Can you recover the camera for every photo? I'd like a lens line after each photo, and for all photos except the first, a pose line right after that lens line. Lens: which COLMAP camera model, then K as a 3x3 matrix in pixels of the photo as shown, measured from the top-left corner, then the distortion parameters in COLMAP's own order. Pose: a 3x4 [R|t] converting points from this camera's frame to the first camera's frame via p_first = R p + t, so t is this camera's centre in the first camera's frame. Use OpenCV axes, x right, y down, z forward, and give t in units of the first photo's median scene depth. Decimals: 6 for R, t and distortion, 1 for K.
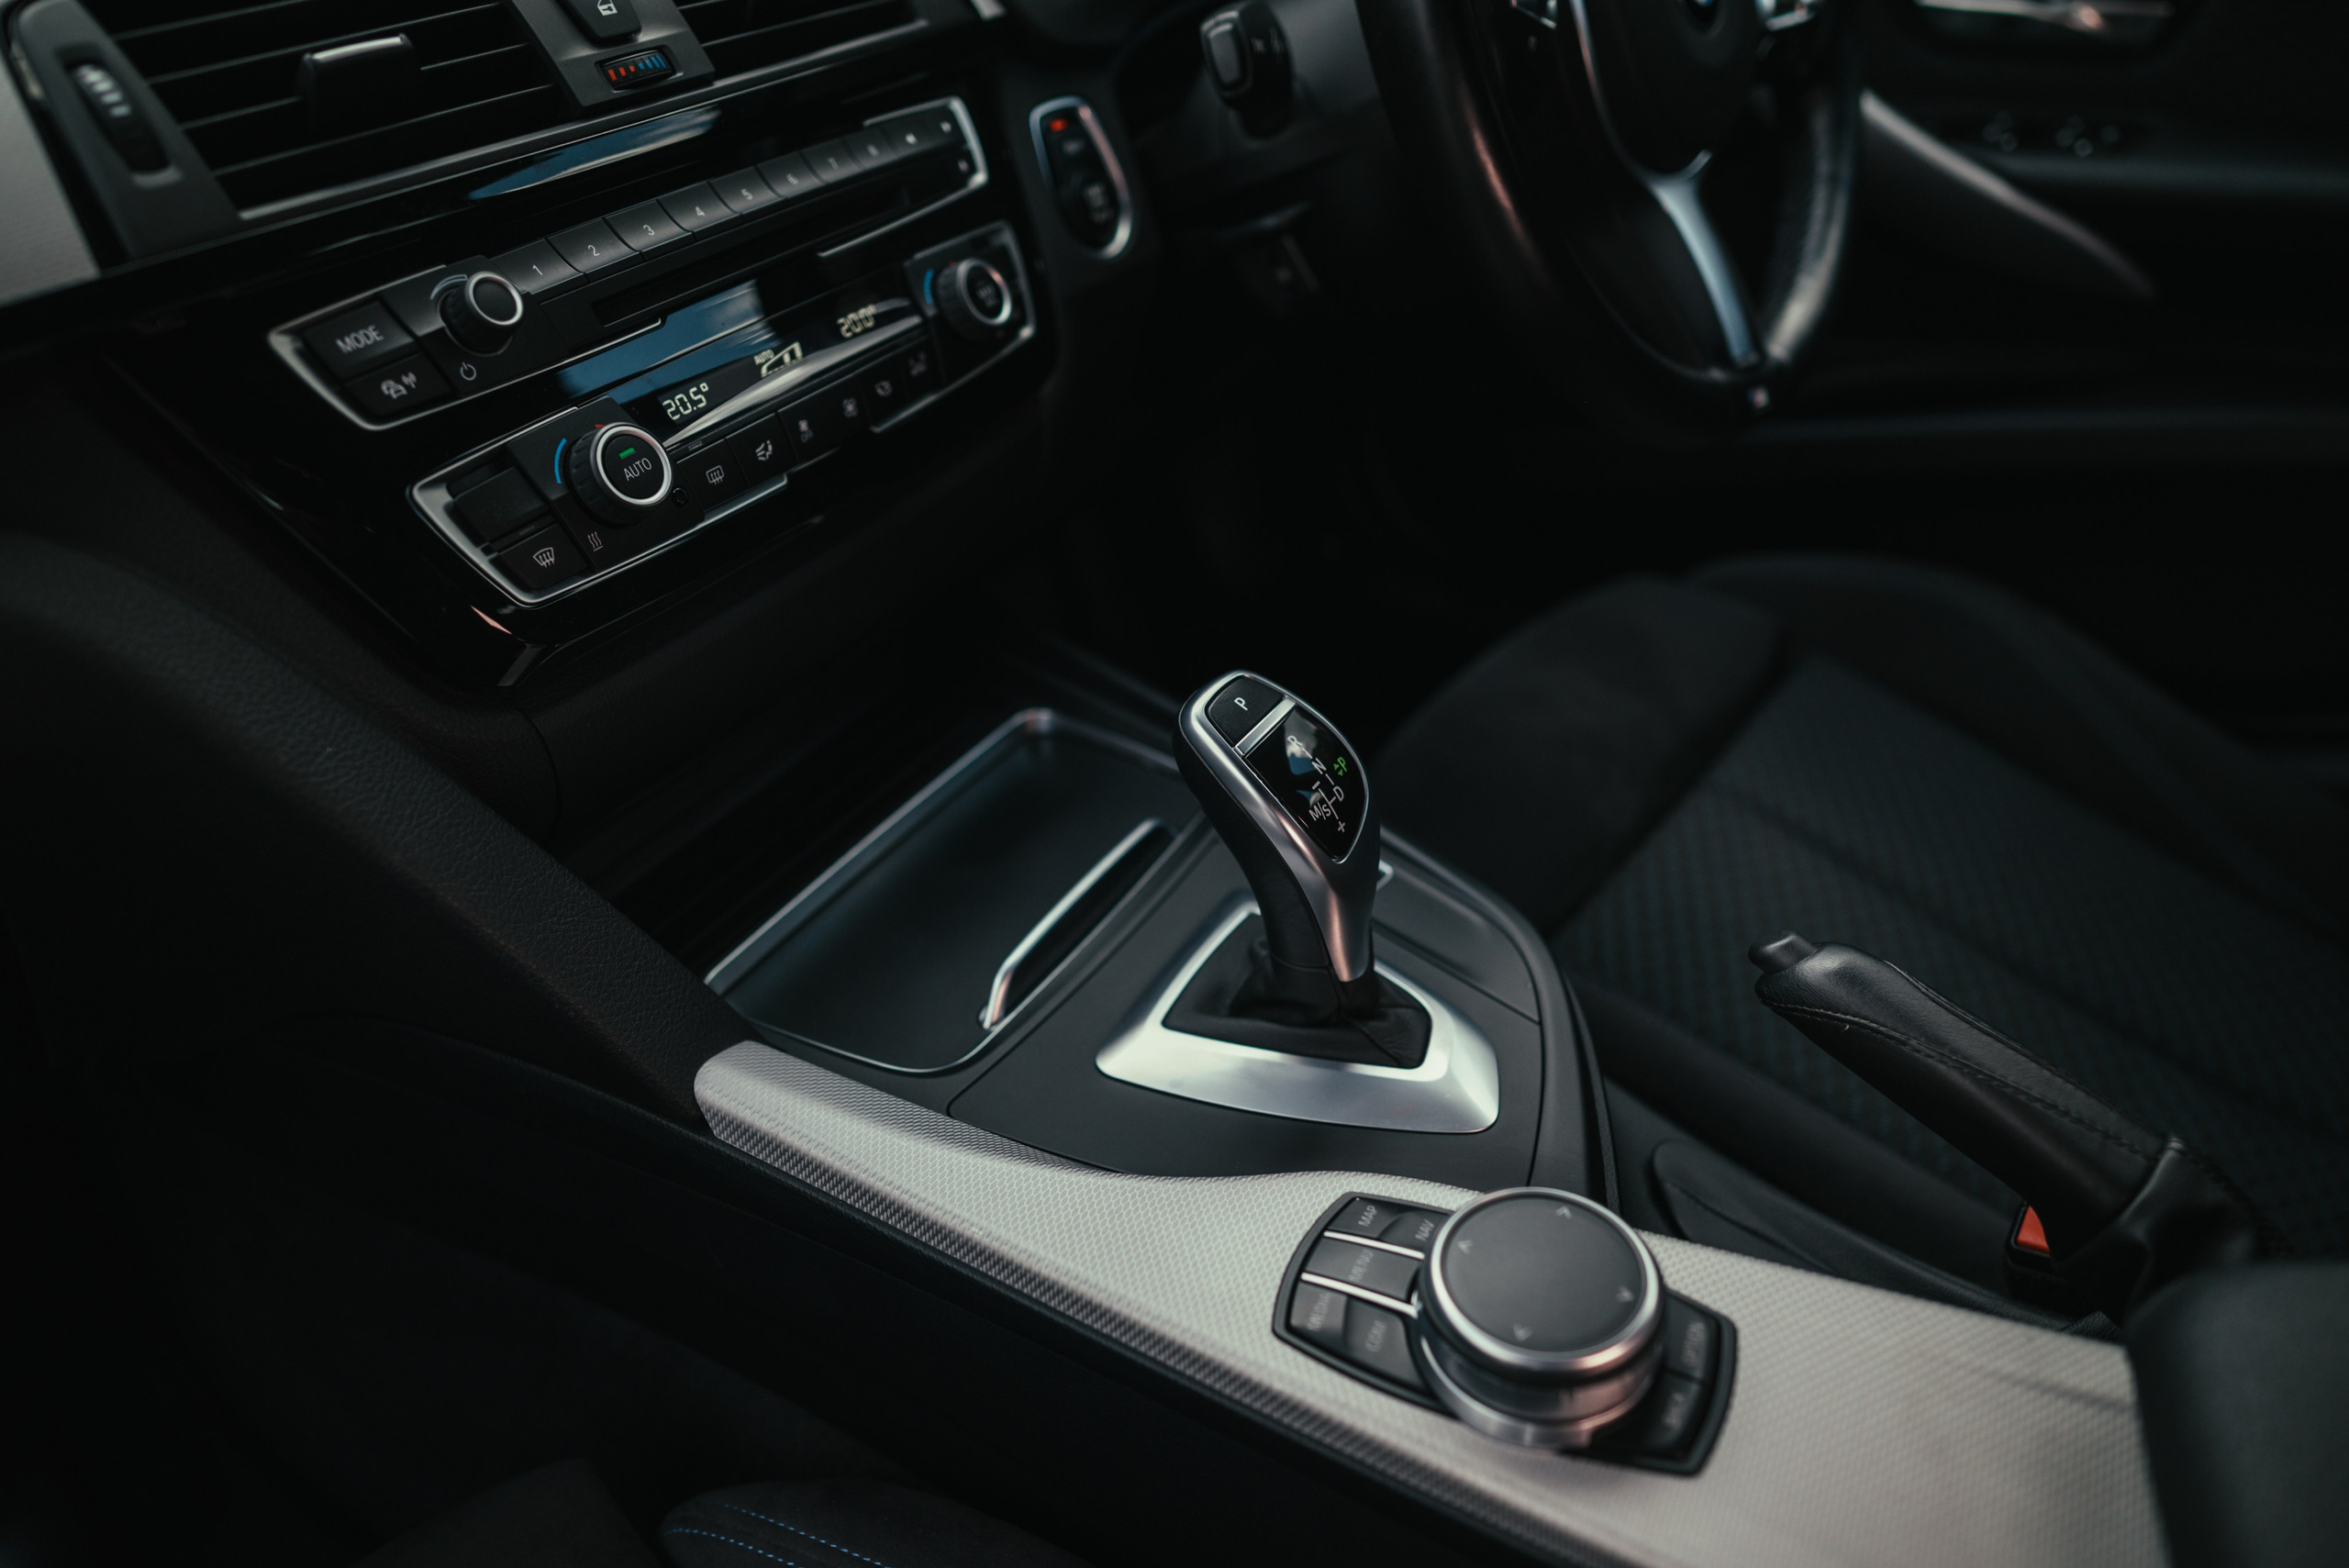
lens RADIAL K [[1539.4, 0, 1174.5], [0, 1539.4, 784.0], [0, 0, 1]] dist [-0.001470, 0.003173]
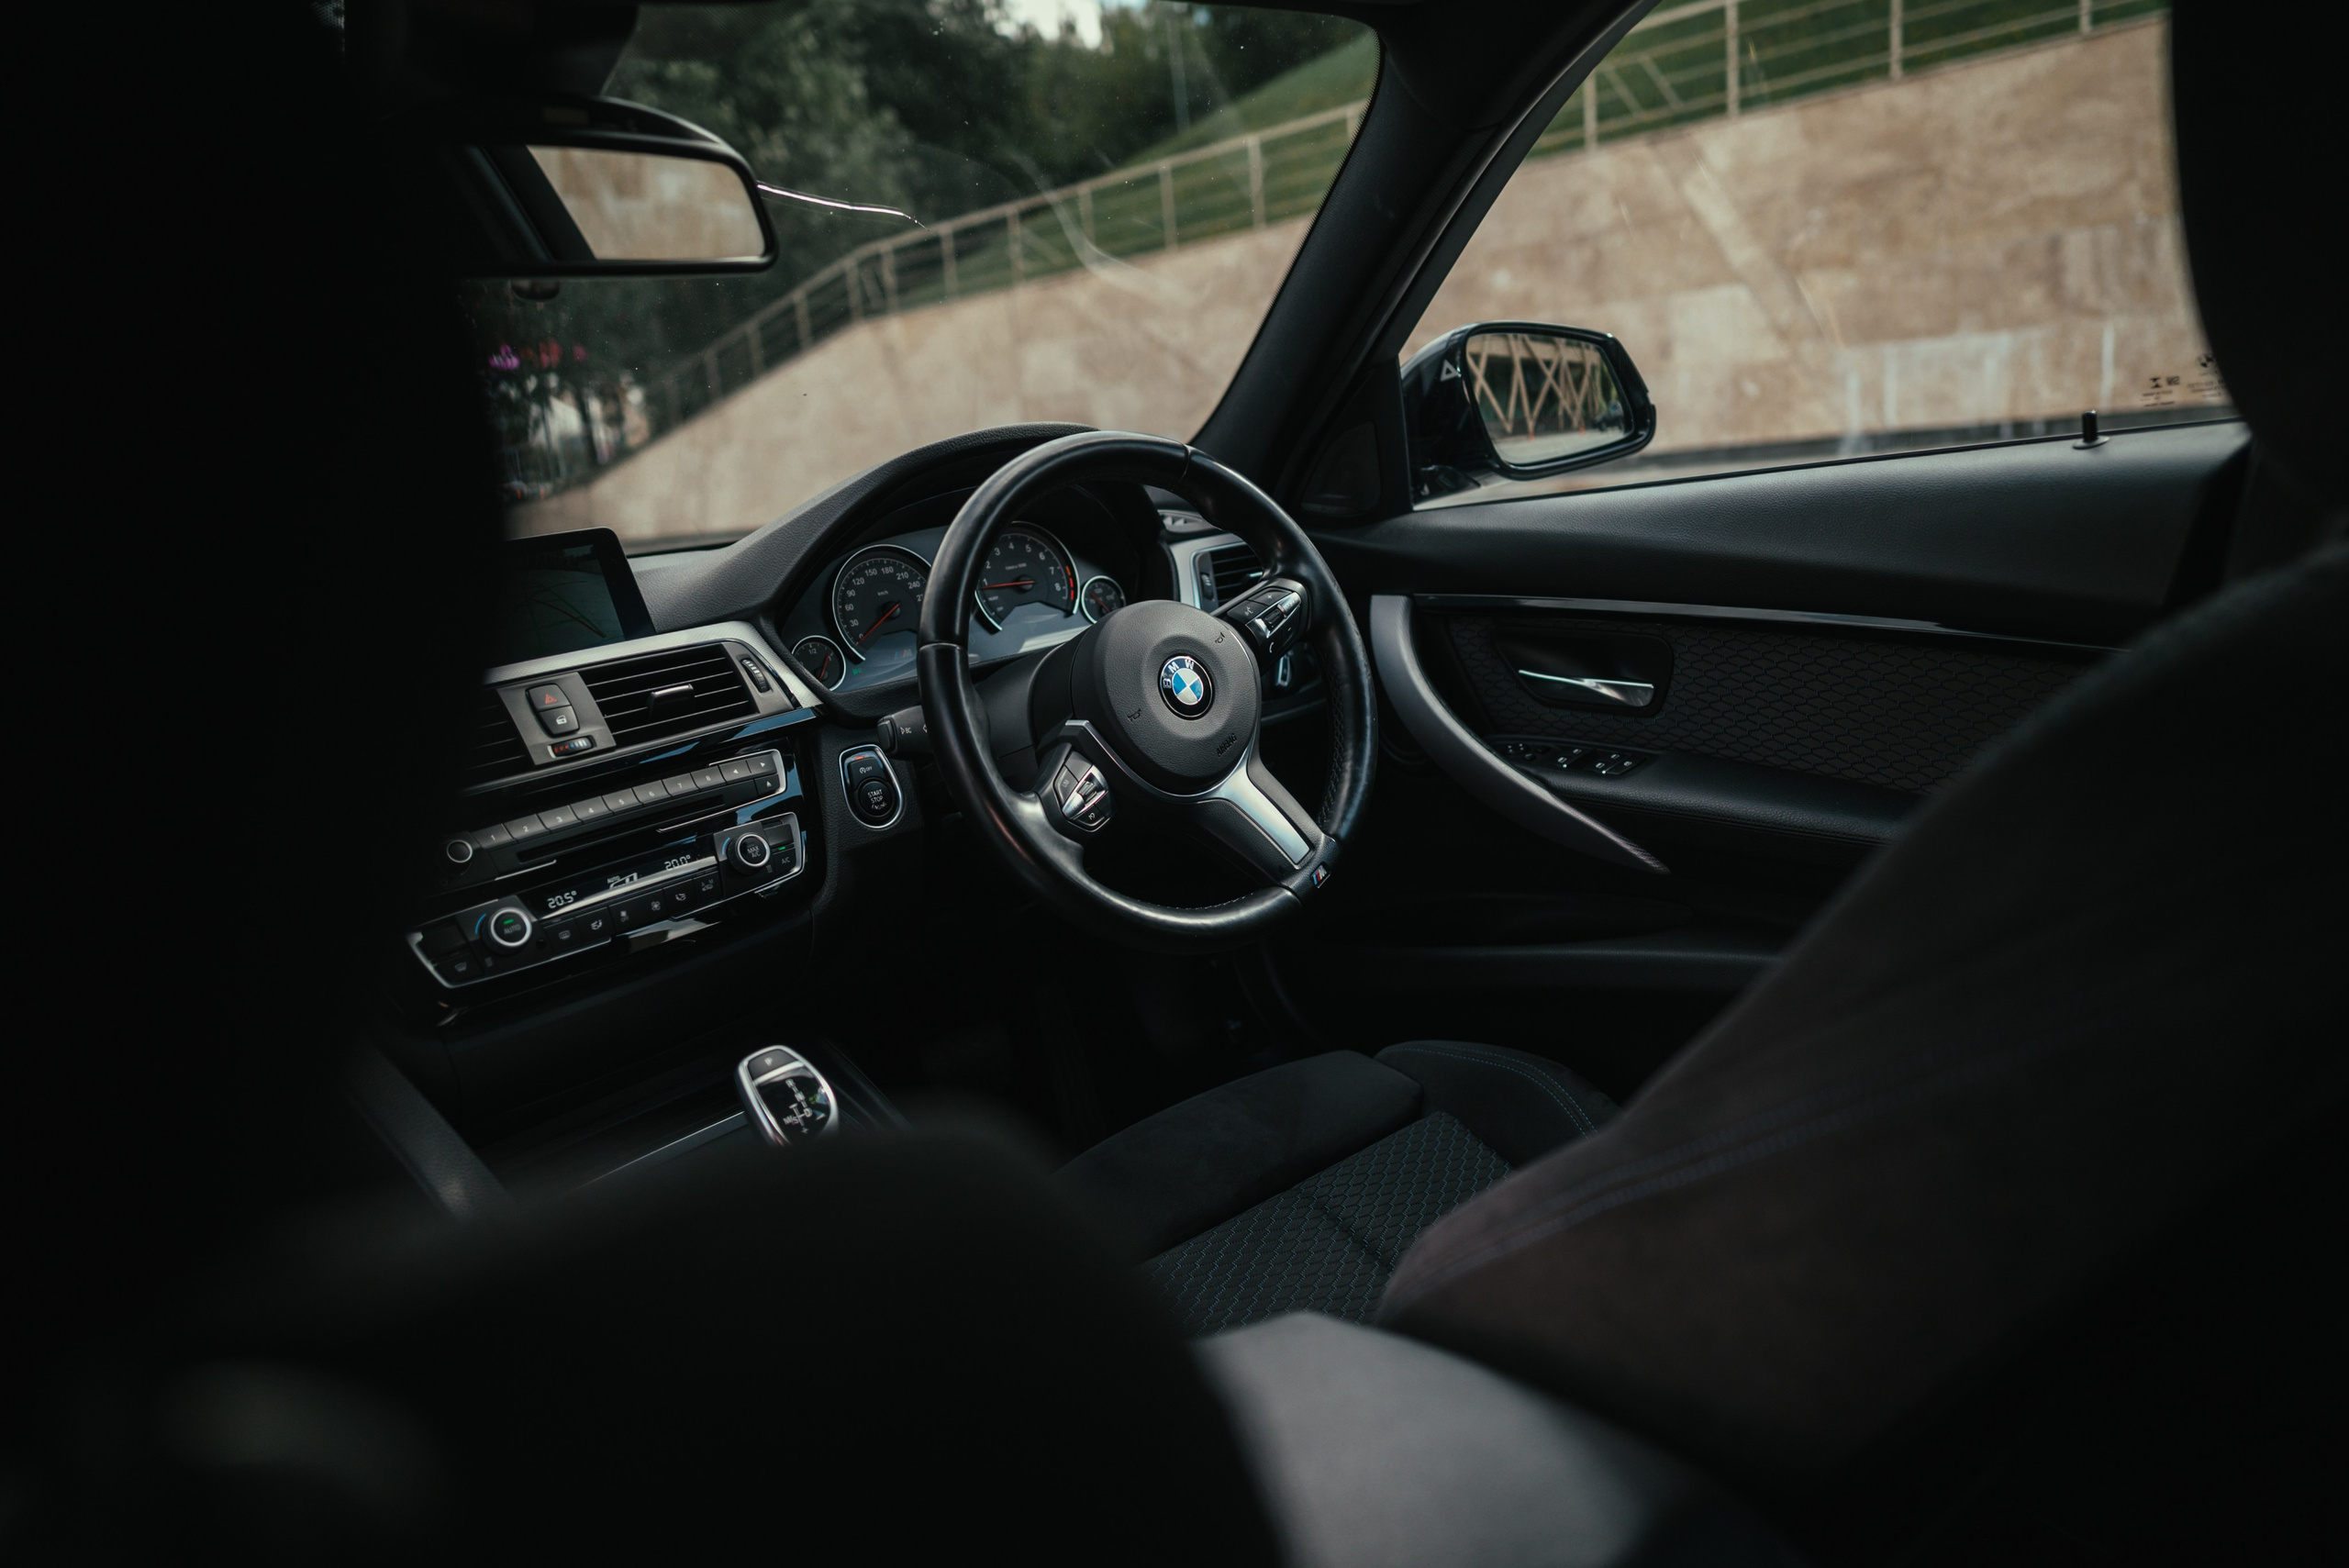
lens RADIAL K [[1539.4, 0, 1174.5], [0, 1539.4, 784.0], [0, 0, 1]] dist [-0.001470, 0.003173]
pose [[0.972632, 0.022007, -0.231305, 0.930440], [-0.095479, 0.945426, -0.311533, 0.162842], [0.211826, 0.325092, 0.921653, -0.747452]]
